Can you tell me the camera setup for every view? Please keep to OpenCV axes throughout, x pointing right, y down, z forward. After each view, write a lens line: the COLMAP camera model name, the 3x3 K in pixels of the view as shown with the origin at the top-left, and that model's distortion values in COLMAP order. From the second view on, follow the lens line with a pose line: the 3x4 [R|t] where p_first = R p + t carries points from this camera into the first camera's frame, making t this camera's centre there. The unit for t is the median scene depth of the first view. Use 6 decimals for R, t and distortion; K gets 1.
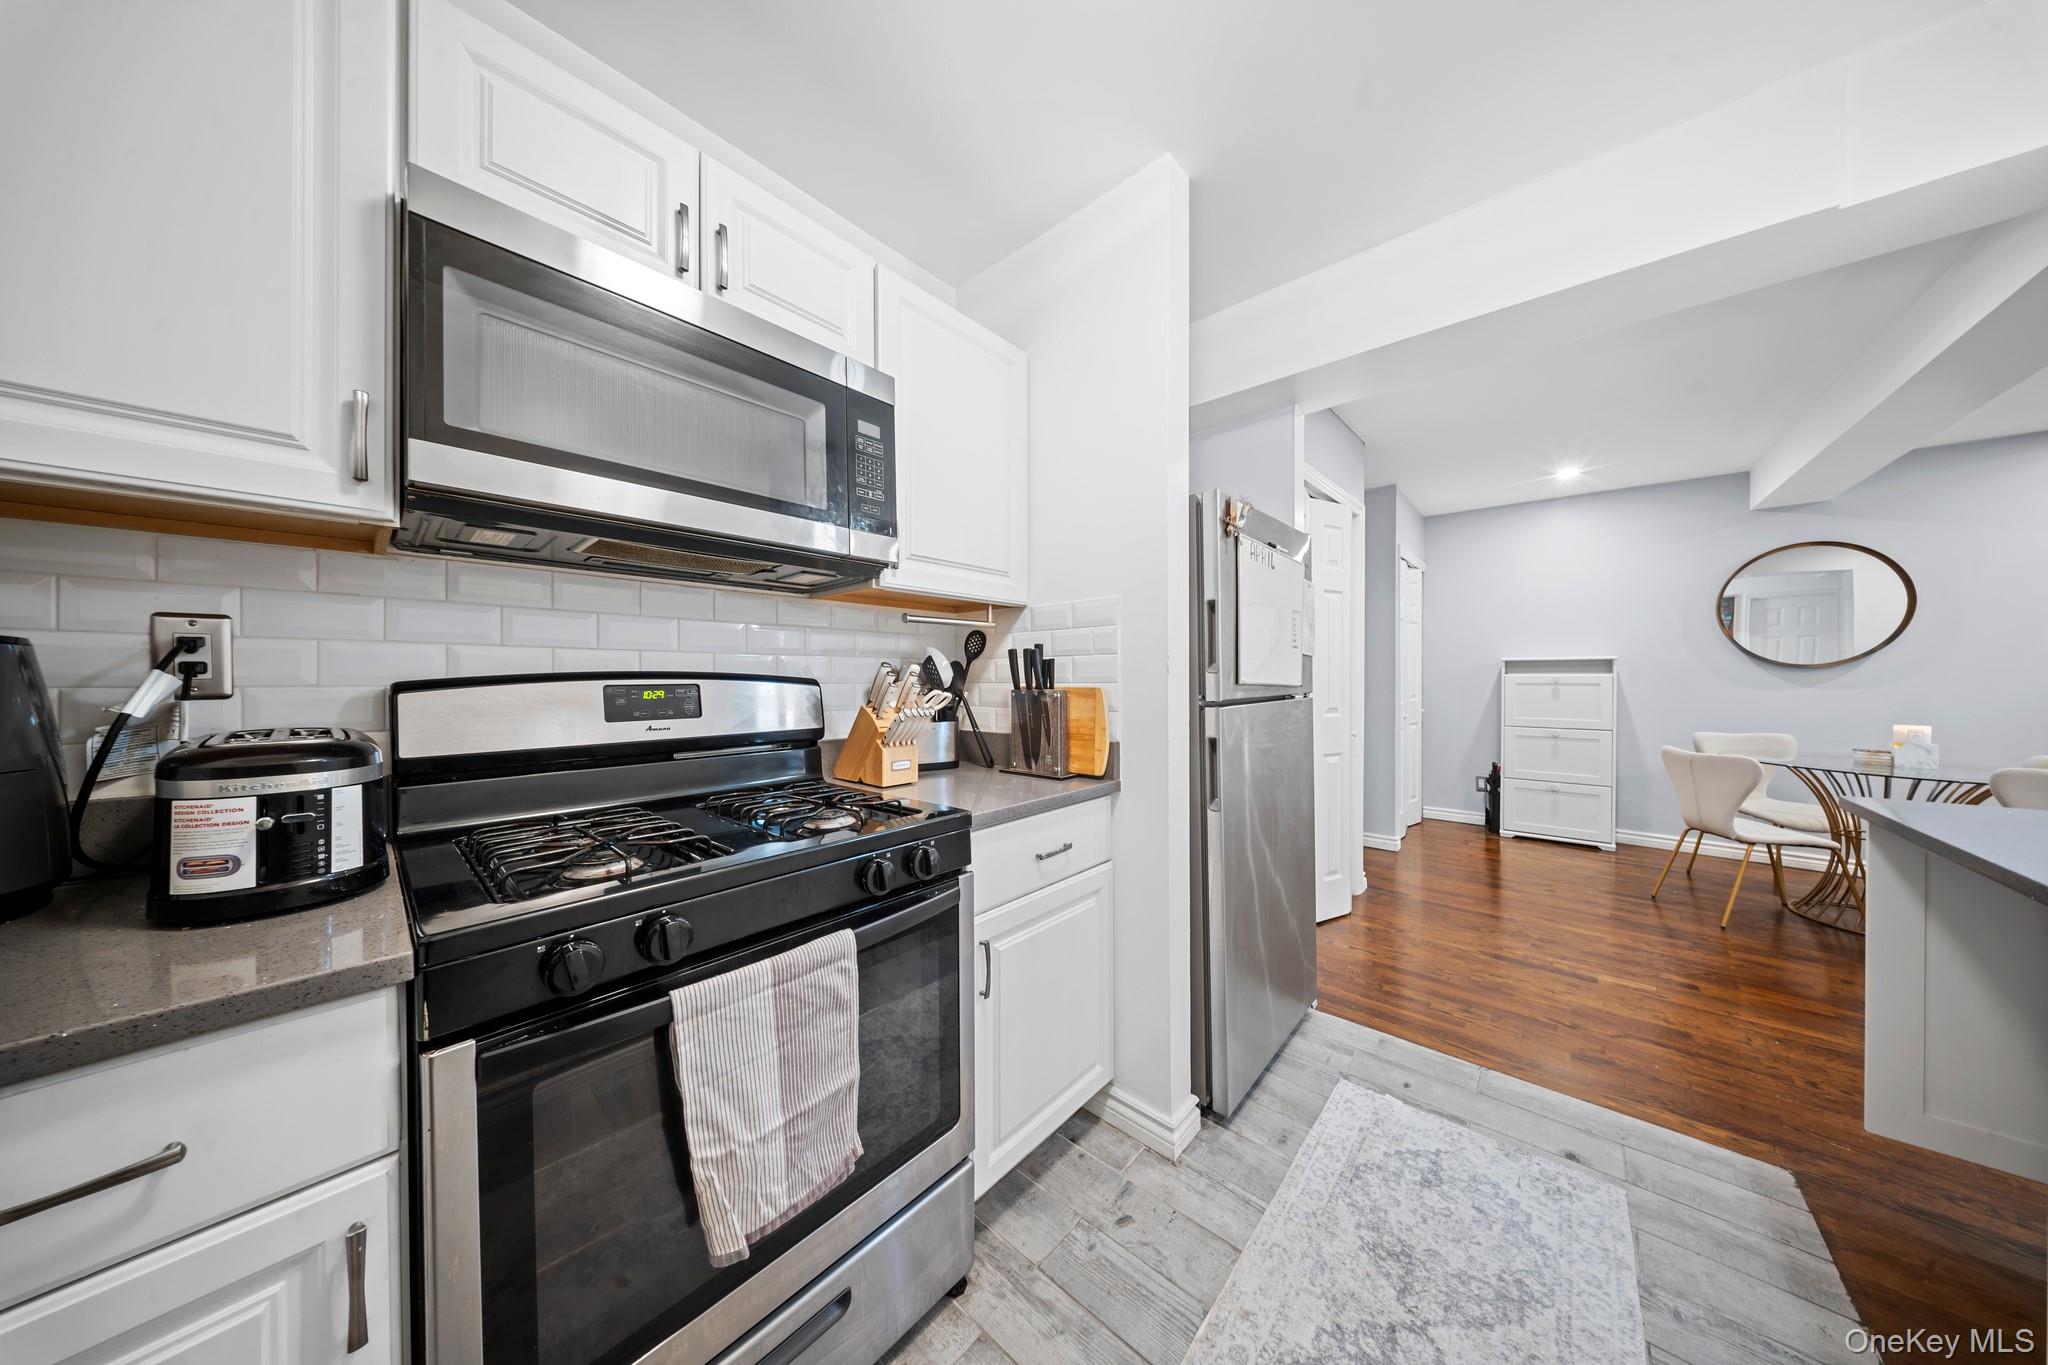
lens RADIAL K [[604.9, 0, 1025.2], [0, 604.9, 677.6], [0, 0, 1]] dist [-0.008324, -0.000204]
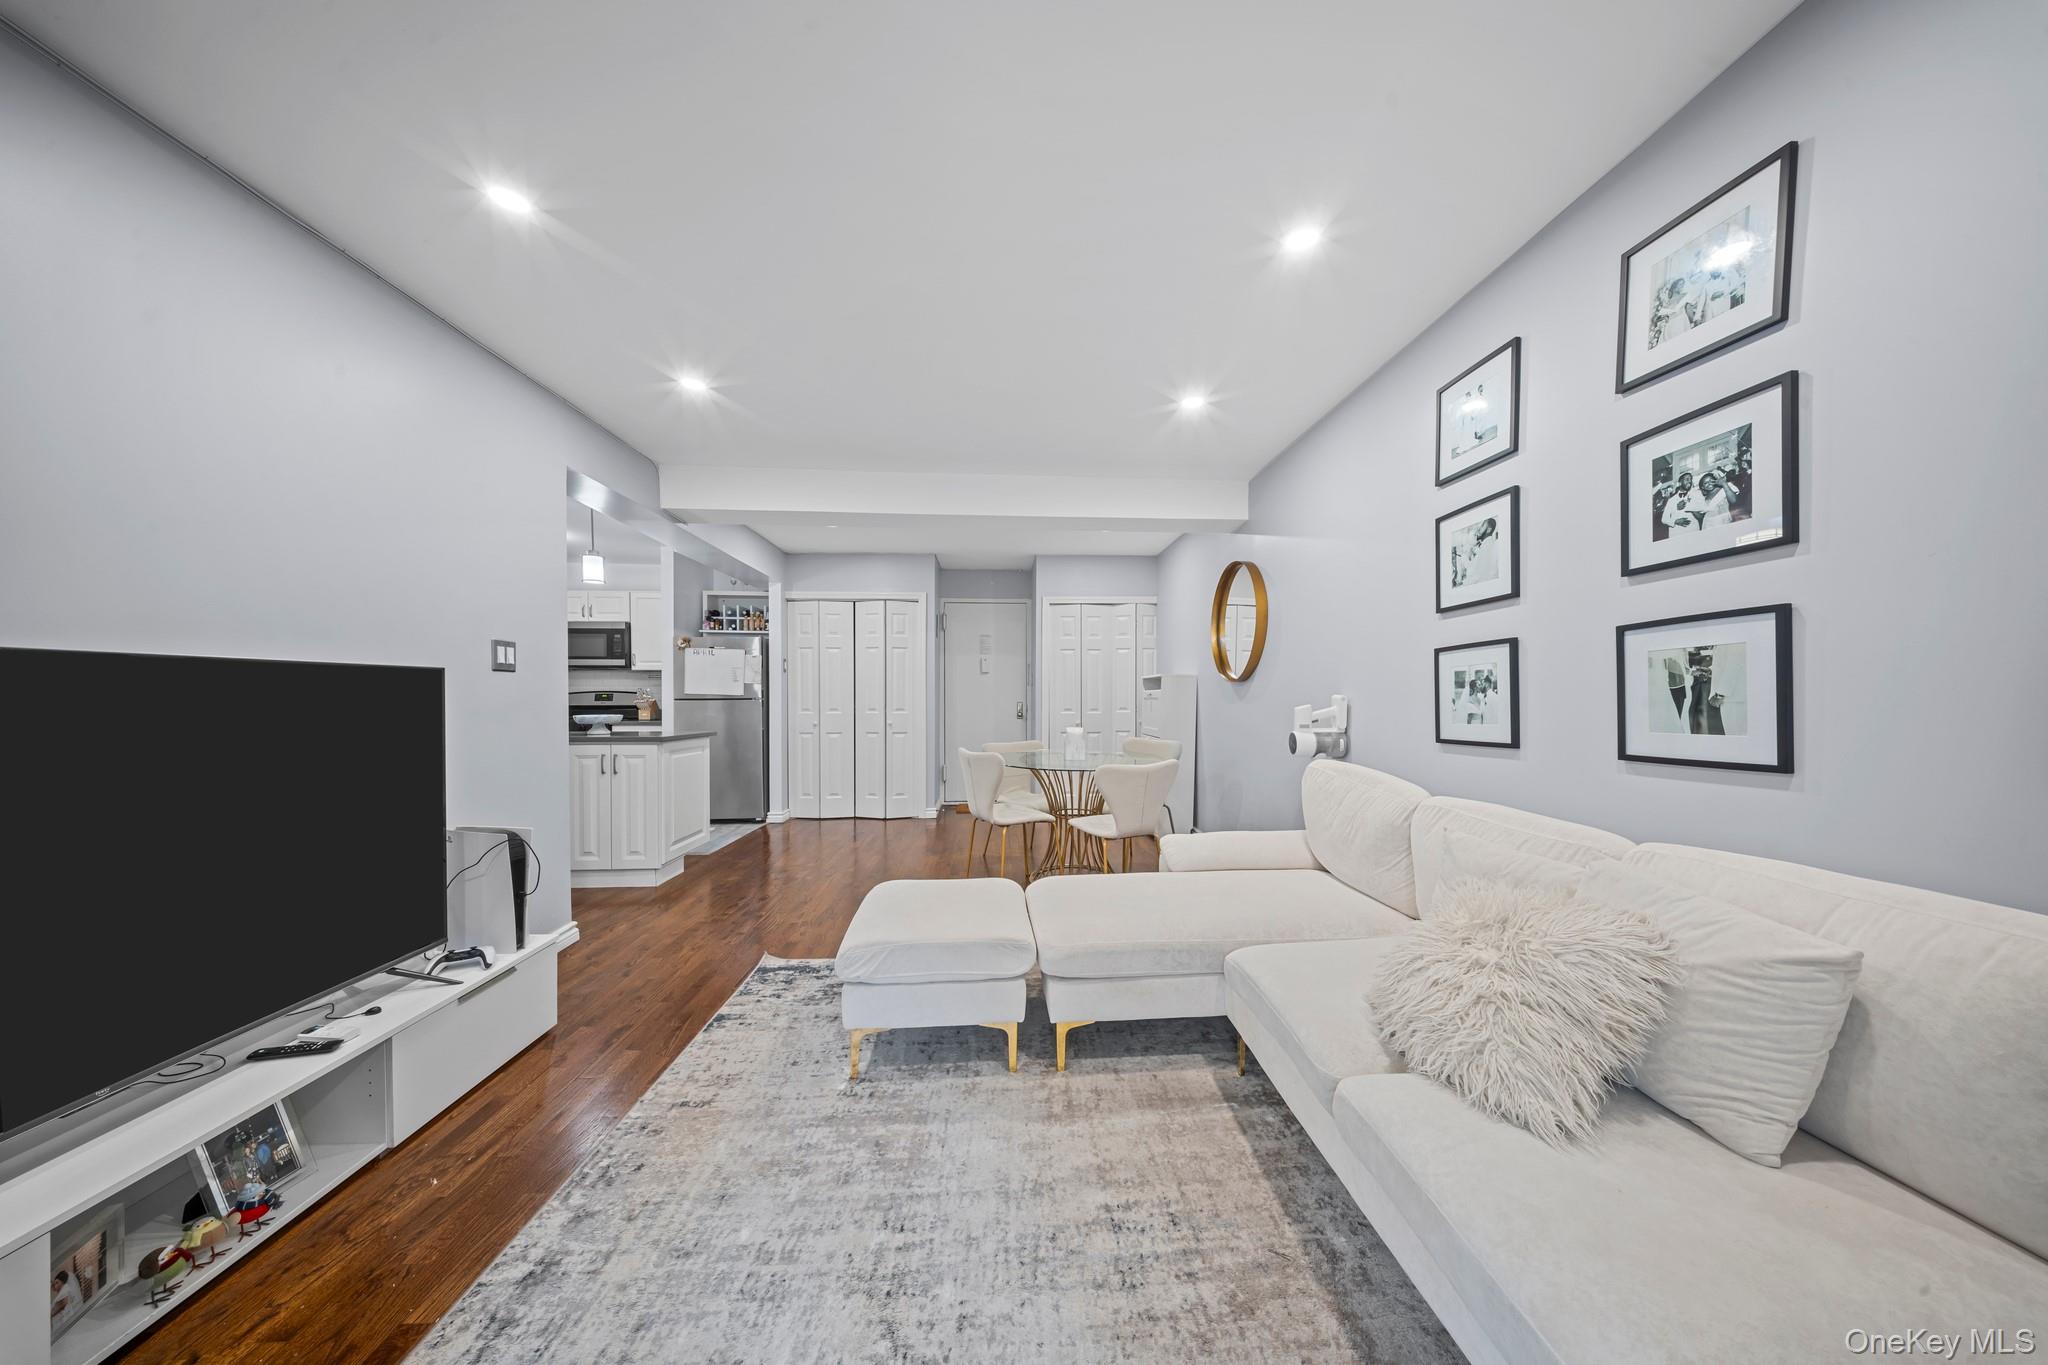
lens RADIAL K [[604.9, 0, 1033.7], [0, 604.9, 693.3], [0, 0, 1]] dist [-0.008324, -0.000204]
pose [[0.707820, -0.002489, -0.706389, 2.292445], [-0.001829, 0.999984, -0.005356, 0.011492], [0.706391, 0.005083, 0.707804, 0.010983]]
